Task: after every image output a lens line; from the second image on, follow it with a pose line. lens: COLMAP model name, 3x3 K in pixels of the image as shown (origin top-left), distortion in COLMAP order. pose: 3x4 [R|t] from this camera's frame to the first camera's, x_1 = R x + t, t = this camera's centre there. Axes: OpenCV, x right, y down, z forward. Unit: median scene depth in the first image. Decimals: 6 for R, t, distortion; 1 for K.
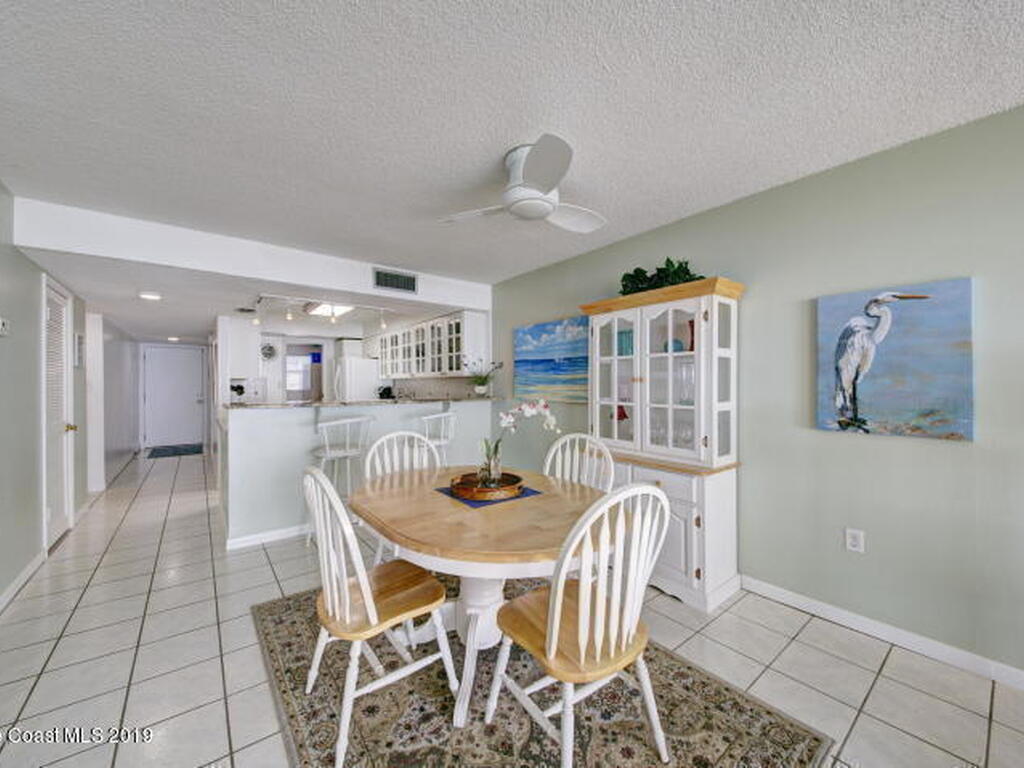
lens RADIAL K [[399.6, 0, 515.0], [0, 399.6, 381.7], [0, 0, 1]] dist [0.006347, -0.007234]
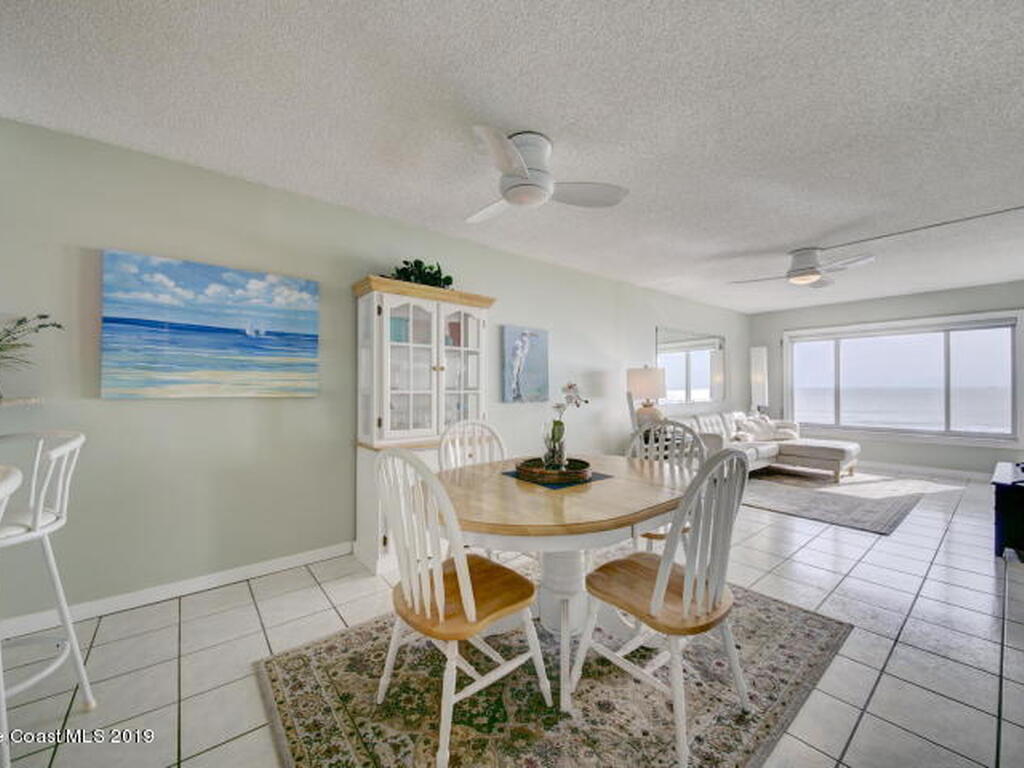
lens RADIAL K [[399.6, 0, 507.4], [0, 399.6, 387.6], [0, 0, 1]] dist [0.006347, -0.007234]
pose [[-0.012662, 0.000164, 0.999920, -0.440222], [-0.004337, 0.999991, -0.000218, 0.026495], [-0.999910, -0.004339, -0.012661, 0.481252]]
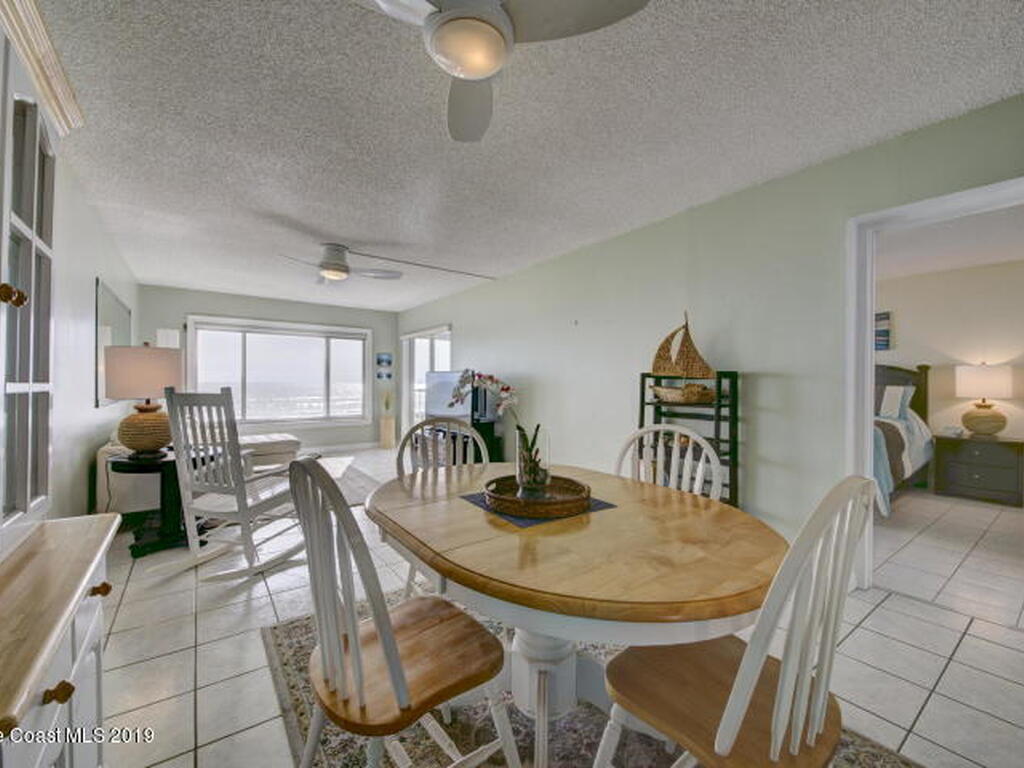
lens RADIAL K [[438.9, 0, 519.5], [0, 438.9, 384.9], [0, 0, 1]] dist [0.000451, -0.005203]
pose [[-0.999526, -0.006034, 0.030182, -0.042858], [-0.006216, 0.999963, -0.005925, 0.034832], [-0.030145, -0.006109, -0.999527, 0.766011]]
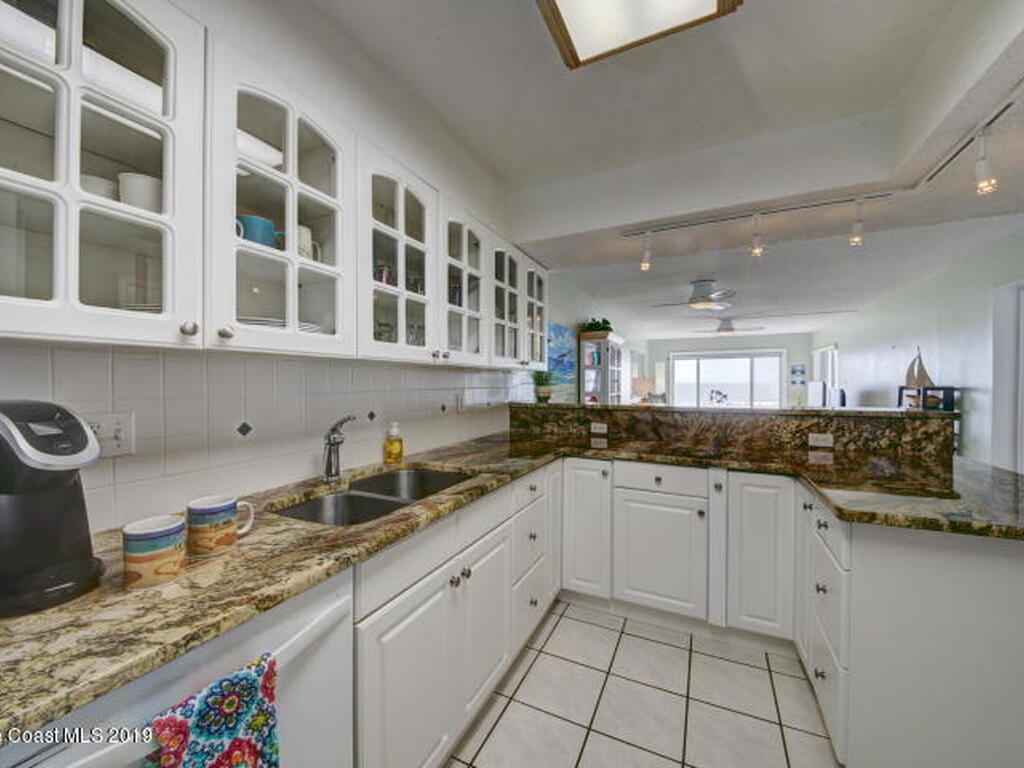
lens RADIAL K [[399.6, 0, 503.8], [0, 399.6, 383.6], [0, 0, 1]] dist [0.006347, -0.007234]
pose [[-0.426841, 0.003087, 0.904322, -0.679572], [-0.000892, 0.999992, -0.003835, 0.007924], [-0.904326, -0.002444, -0.426835, 1.322397]]
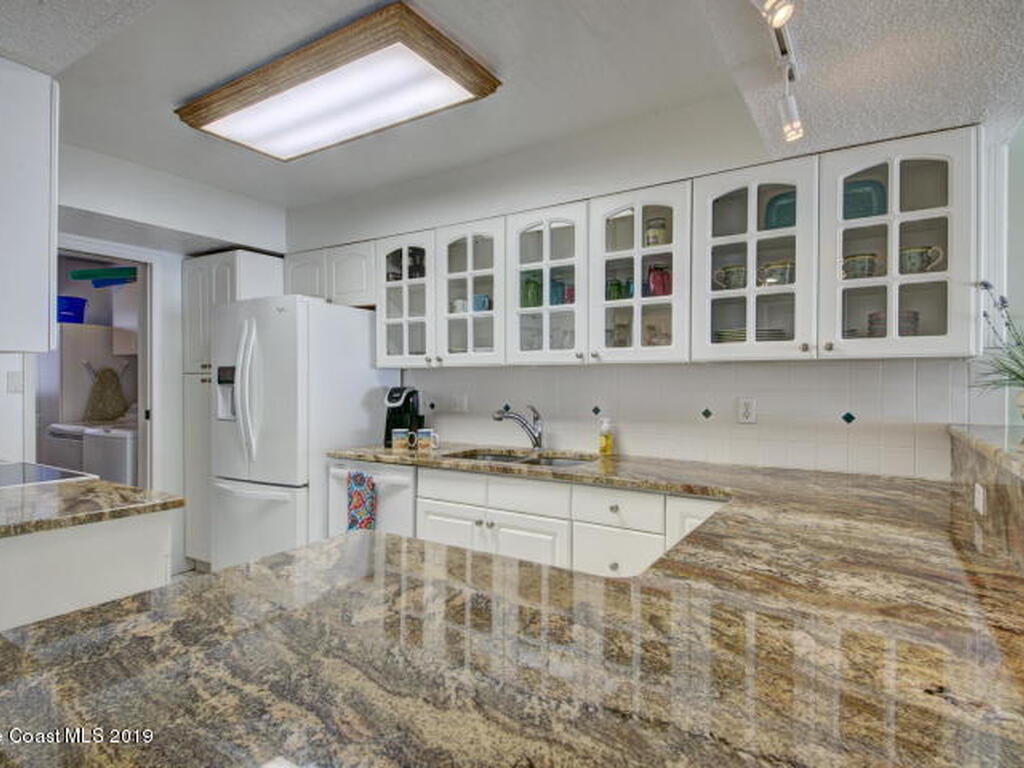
lens RADIAL K [[572.6, 0, 511.1], [0, 572.6, 386.8], [0, 0, 1]] dist [0.020568, -0.021717]
pose [[0.942872, 0.001051, 0.333155, -0.573349], [-0.005220, 0.999919, 0.011618, 0.005173], [-0.333115, -0.012693, 0.942801, 0.707914]]
